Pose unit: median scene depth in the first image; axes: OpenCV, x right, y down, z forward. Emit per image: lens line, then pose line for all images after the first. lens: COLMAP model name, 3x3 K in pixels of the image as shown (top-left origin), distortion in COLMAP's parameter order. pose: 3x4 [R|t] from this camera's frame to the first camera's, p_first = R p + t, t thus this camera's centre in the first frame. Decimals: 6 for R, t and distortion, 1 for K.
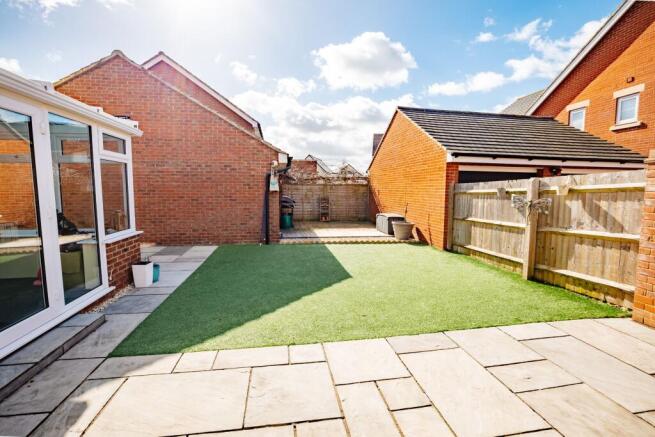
lens RADIAL K [[285.4, 0, 327.6], [0, 285.4, 217.0], [0, 0, 1]] dist [-0.000466, 0.001125]
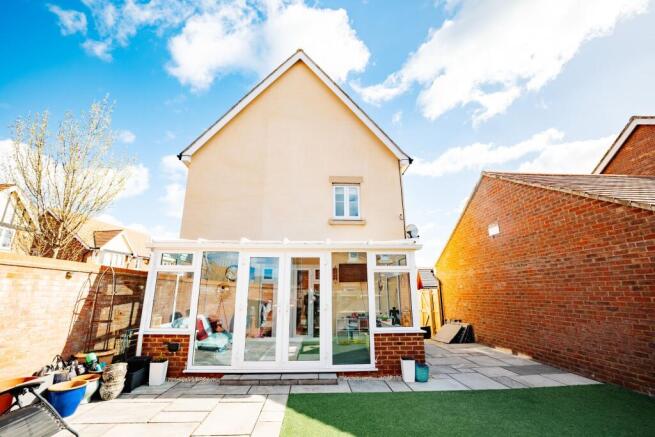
lens RADIAL K [[285.4, 0, 326.9], [0, 285.4, 220.1], [0, 0, 1]] dist [-0.000466, 0.001125]
pose [[-0.094903, -0.250228, -0.963524, 0.386951], [-0.086079, 0.966330, -0.242479, -0.044351], [0.991758, 0.059927, -0.113247, 0.467935]]
